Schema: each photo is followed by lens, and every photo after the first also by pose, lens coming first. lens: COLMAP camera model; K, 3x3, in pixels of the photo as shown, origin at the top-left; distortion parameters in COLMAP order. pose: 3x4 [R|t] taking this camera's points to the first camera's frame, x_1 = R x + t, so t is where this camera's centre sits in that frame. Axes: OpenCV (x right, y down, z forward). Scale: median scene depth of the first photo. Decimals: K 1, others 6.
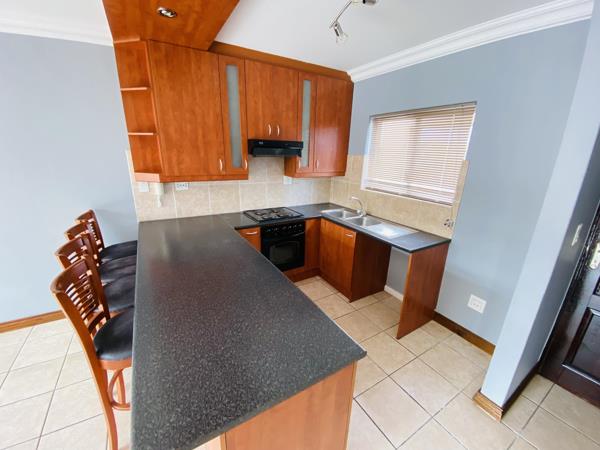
lens RADIAL K [[244.1, 0, 303.4], [0, 244.1, 229.8], [0, 0, 1]] dist [-0.010396, -0.000931]
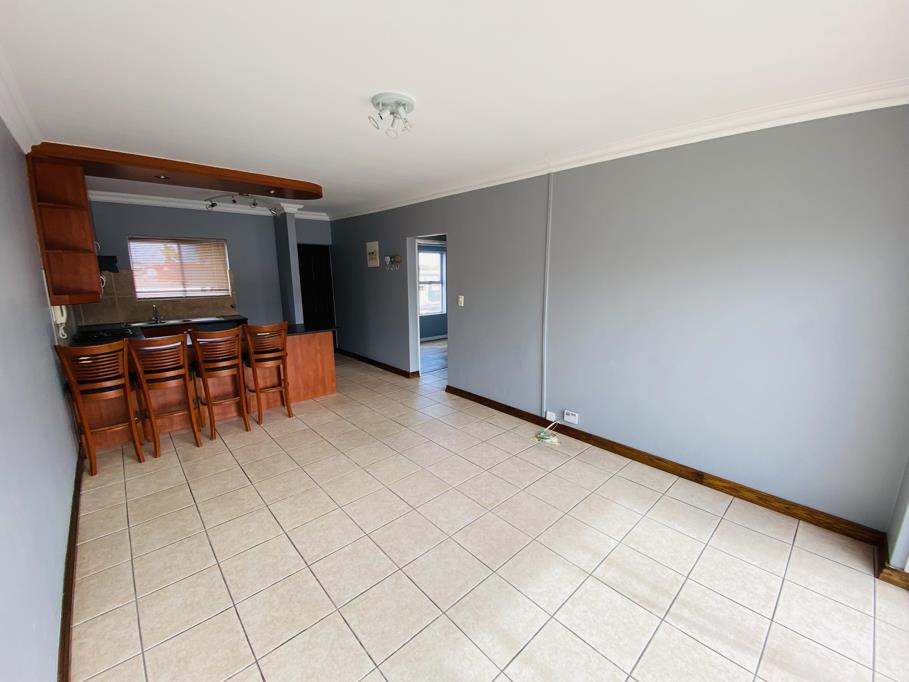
lens RADIAL K [[369.8, 0, 453.0], [0, 369.8, 342.4], [0, 0, 1]] dist [-0.010396, -0.000931]
pose [[-0.188964, -0.216327, 0.957860, -1.846853], [0.291819, 0.918996, 0.265119, -0.022749], [-0.937621, 0.329620, -0.110529, -0.059284]]
